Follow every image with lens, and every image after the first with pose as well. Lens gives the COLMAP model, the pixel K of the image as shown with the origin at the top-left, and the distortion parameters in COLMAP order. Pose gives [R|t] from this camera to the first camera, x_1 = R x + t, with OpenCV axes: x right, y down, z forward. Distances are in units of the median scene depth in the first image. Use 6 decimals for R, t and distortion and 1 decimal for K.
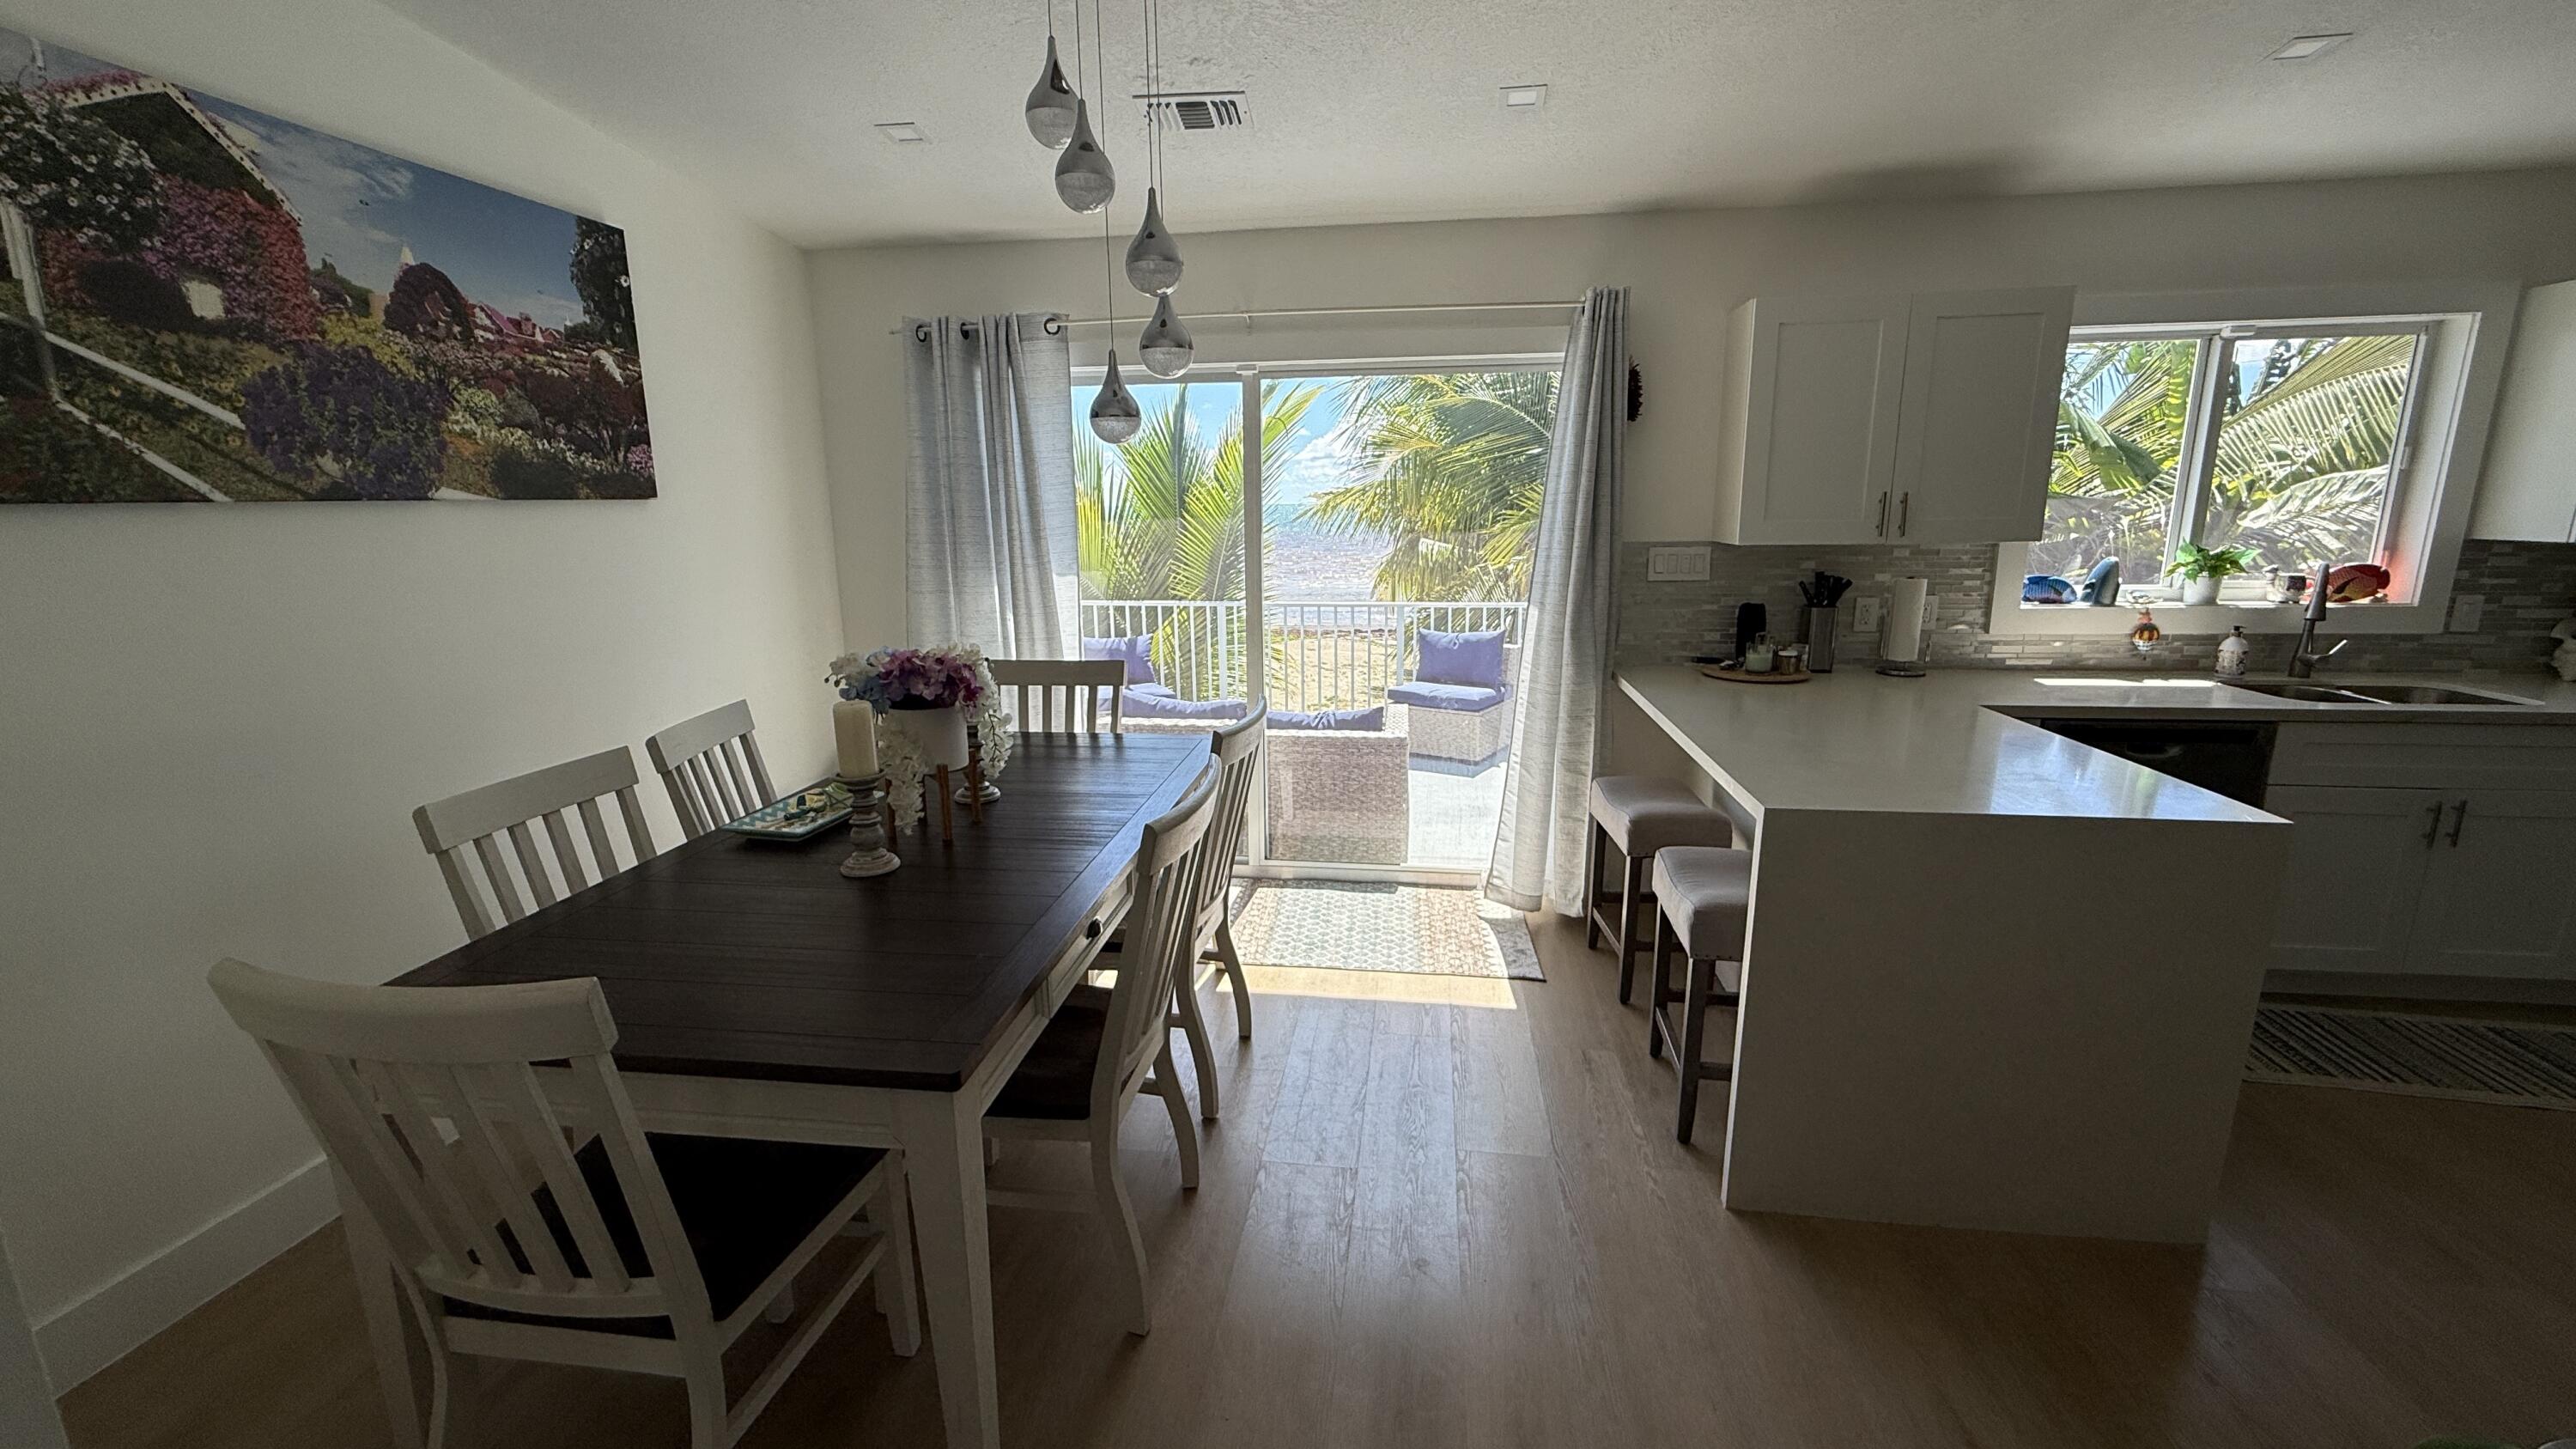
lens RADIAL K [[1028.9, 0, 1283.9], [0, 1028.9, 724.2], [0, 0, 1]] dist [0.001189, 0.000111]
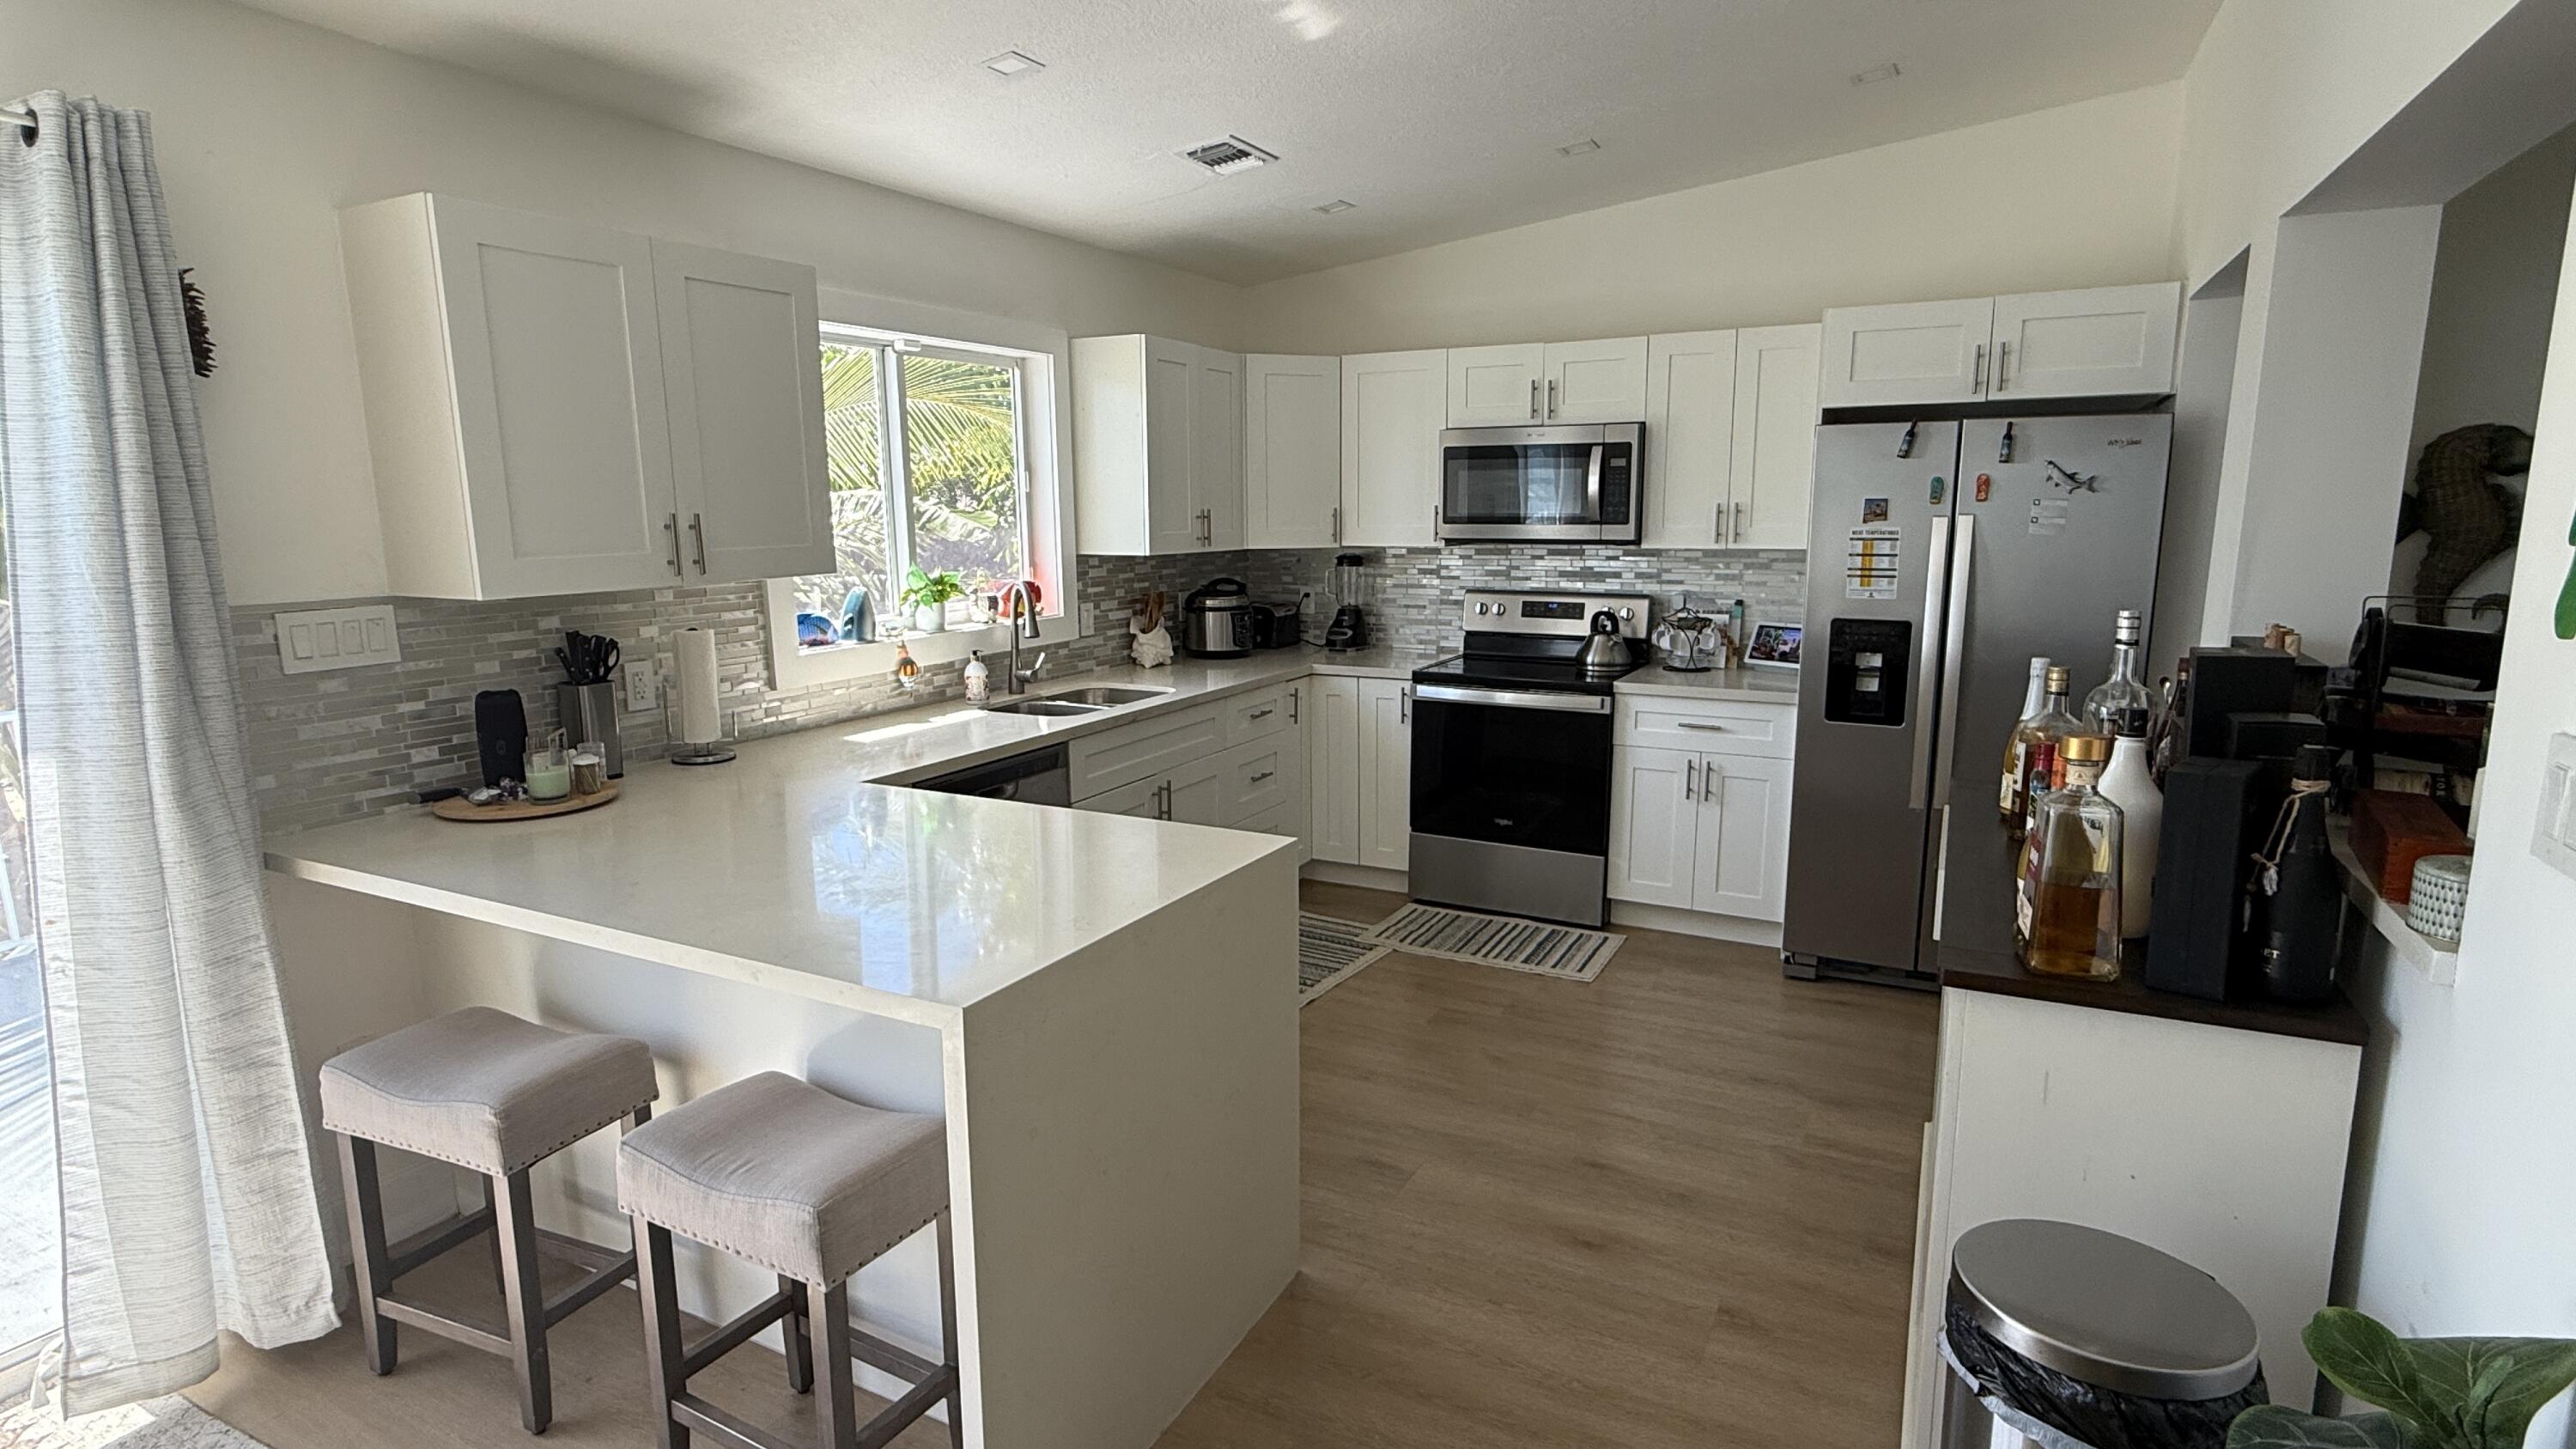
lens RADIAL K [[1297.8, 0, 1288.0], [0, 1297.8, 724.5], [0, 0, 1]] dist [0.001579, 0.000128]
pose [[0.340273, -0.152375, 0.927899, -0.113759], [0.203147, 0.975392, 0.085677, -0.071867], [-0.918121, 0.159347, 0.362854, 0.299141]]
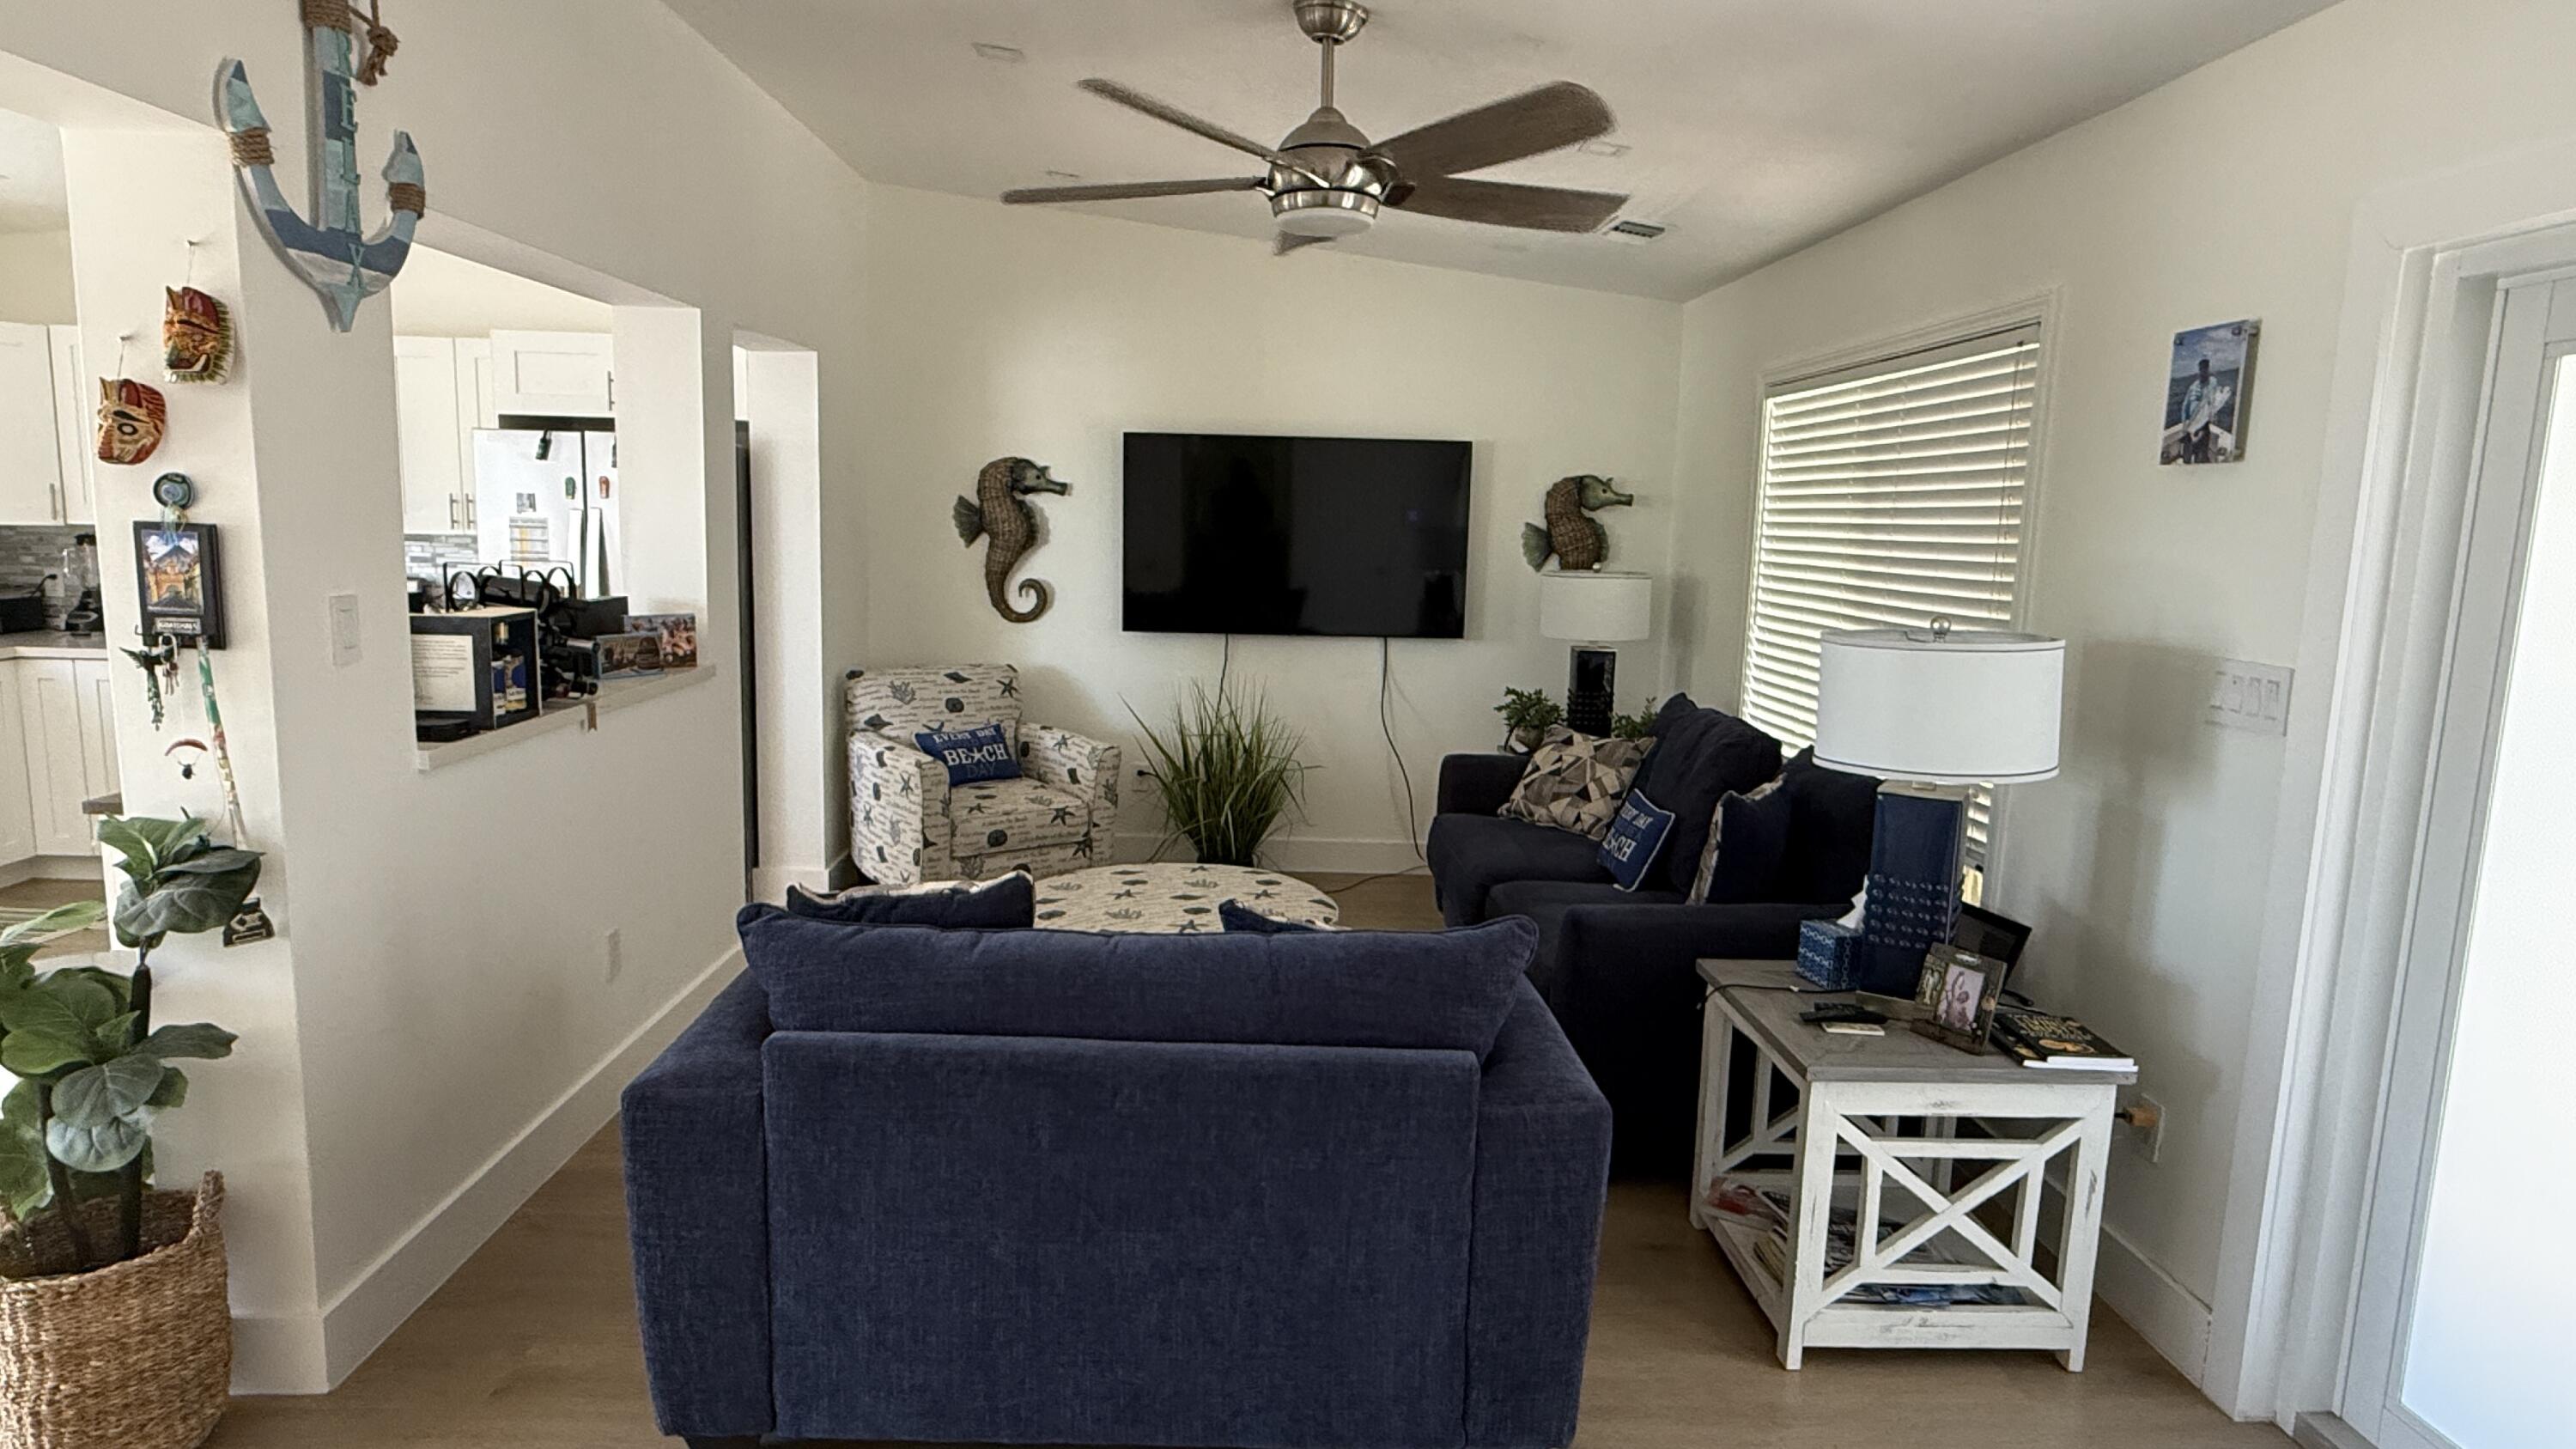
lens RADIAL K [[1452.6, 0, 1288.0], [0, 1452.6, 724.5], [0, 0, 1]] dist [-0.001647, 0.000435]
pose [[-0.164401, -0.141358, 0.976212, -0.494721], [0.180621, 0.968631, 0.170678, 0.056724], [-0.969716, 0.204384, -0.133712, -0.314023]]
